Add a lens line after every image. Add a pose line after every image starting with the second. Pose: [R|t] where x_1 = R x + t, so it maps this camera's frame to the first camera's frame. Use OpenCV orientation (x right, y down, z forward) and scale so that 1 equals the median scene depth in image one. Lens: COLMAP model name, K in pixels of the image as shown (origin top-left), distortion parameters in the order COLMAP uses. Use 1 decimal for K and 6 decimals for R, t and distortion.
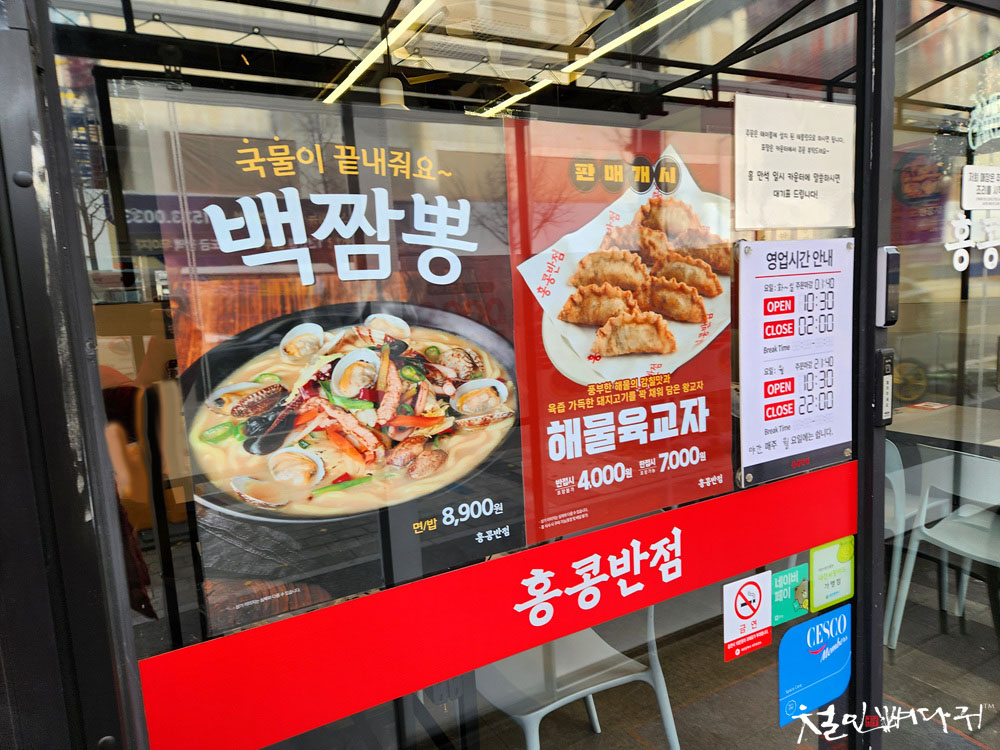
lens RADIAL K [[671.0, 0, 500.0], [0, 671.0, 375.0], [0, 0, 1]] dist [0.030958, -0.000818]
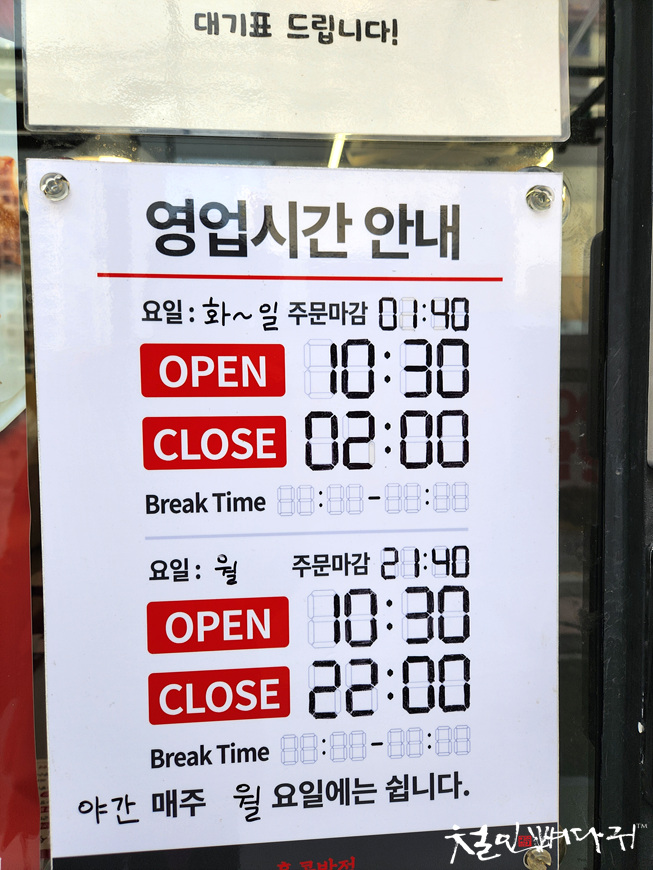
lens RADIAL K [[583.8, 0, 326.9], [0, 583.8, 449.2], [0, 0, 1]] dist [0.030958, -0.000818]
pose [[0.910853, 0.064828, -0.407608, 0.571886], [-0.094285, 0.994156, -0.052577, -0.055018], [0.401817, 0.086322, 0.911642, 0.760530]]
